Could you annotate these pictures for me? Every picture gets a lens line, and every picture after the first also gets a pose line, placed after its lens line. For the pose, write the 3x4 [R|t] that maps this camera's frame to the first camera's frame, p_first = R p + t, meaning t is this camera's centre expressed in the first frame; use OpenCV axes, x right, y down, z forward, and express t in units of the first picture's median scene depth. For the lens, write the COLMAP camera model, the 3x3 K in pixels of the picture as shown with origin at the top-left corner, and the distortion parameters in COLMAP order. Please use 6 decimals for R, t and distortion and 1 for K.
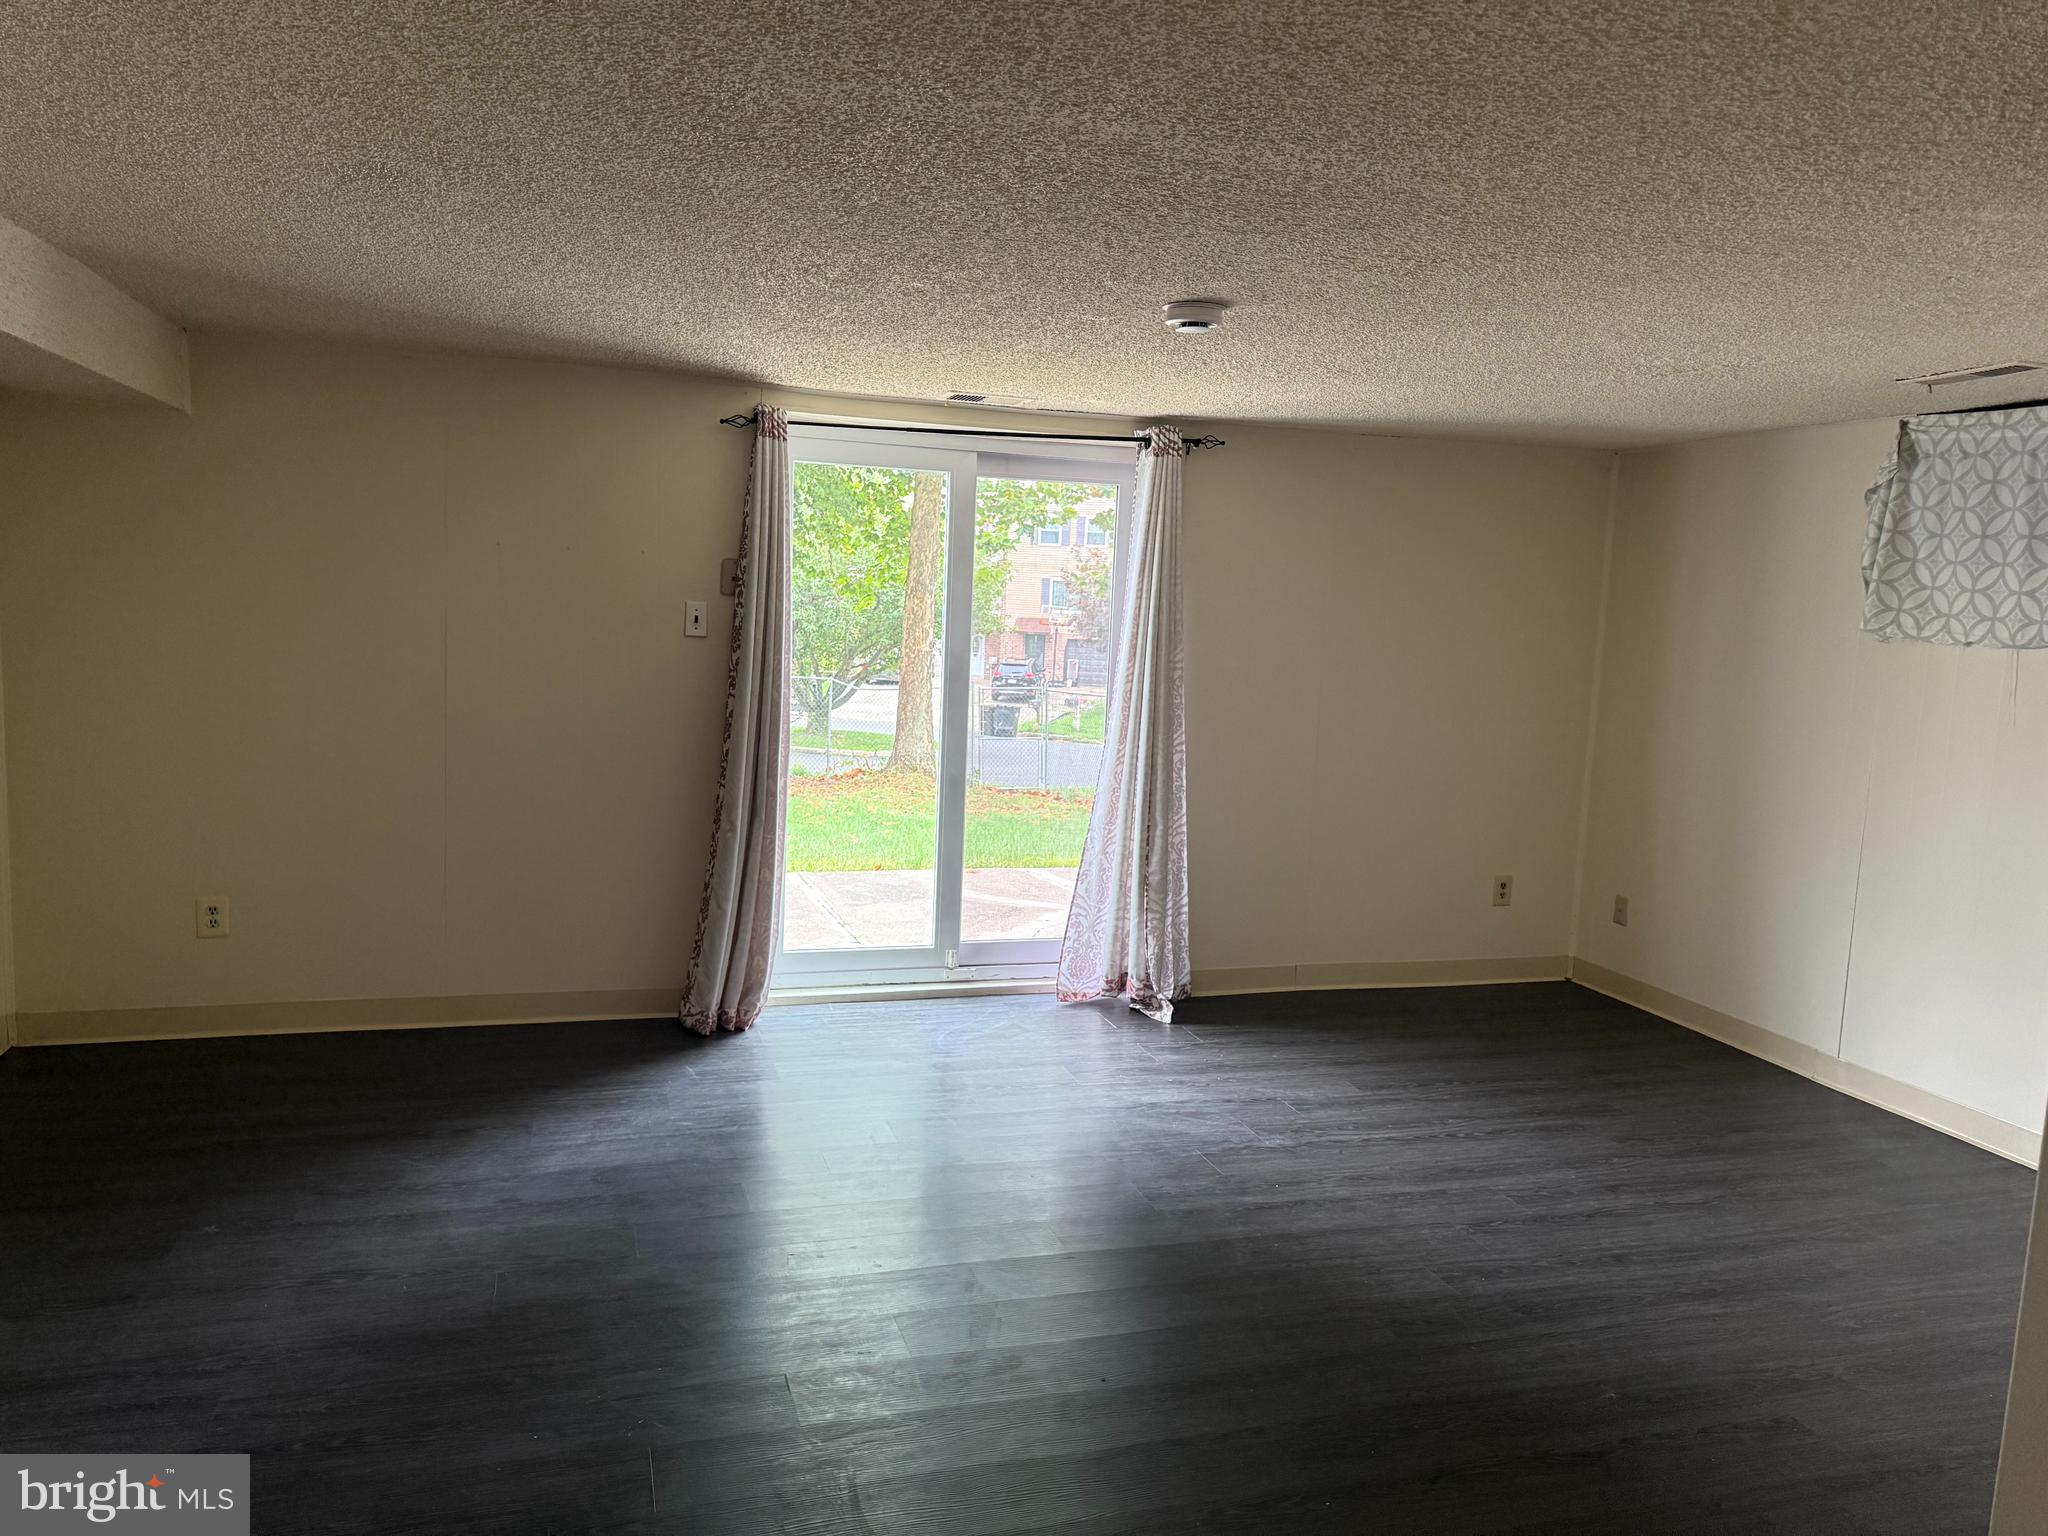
lens RADIAL K [[1445.5, 0, 1014.3], [0, 1445.5, 767.7], [0, 0, 1]] dist [0.054201, -0.064228]
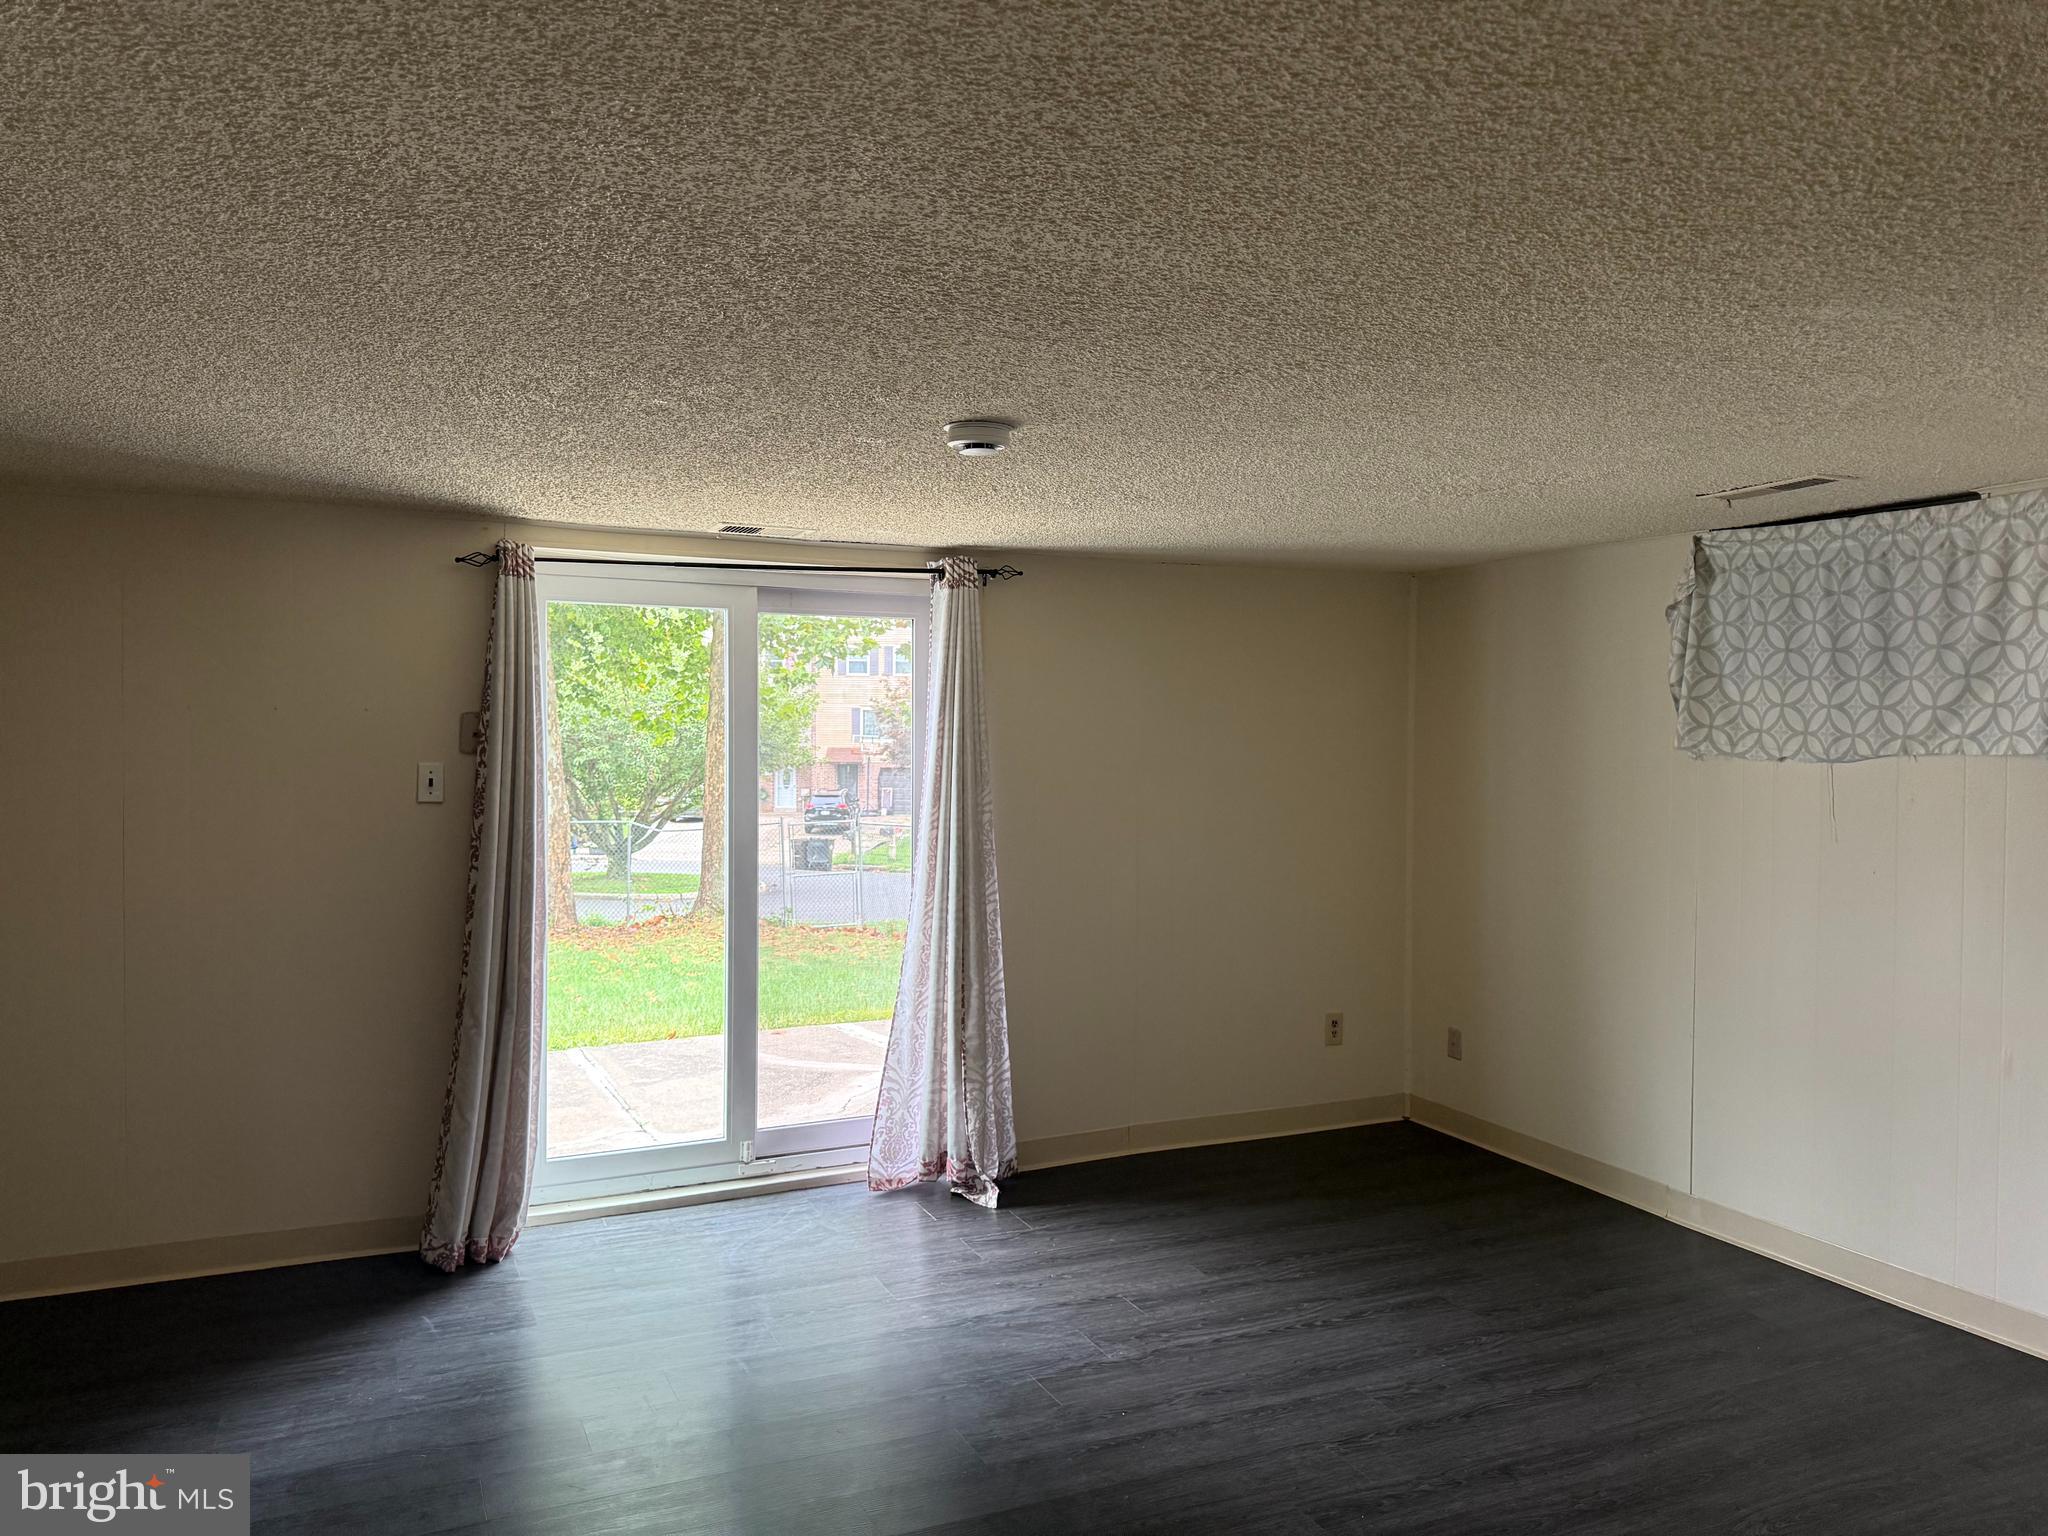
lens RADIAL K [[1445.5, 0, 1014.3], [0, 1445.5, 767.7], [0, 0, 1]] dist [0.054201, -0.064228]
pose [[0.990946, -0.039249, 0.128394, 0.017852], [0.050278, 0.995212, -0.083816, -0.023942], [-0.124489, 0.089513, 0.988175, 0.103005]]
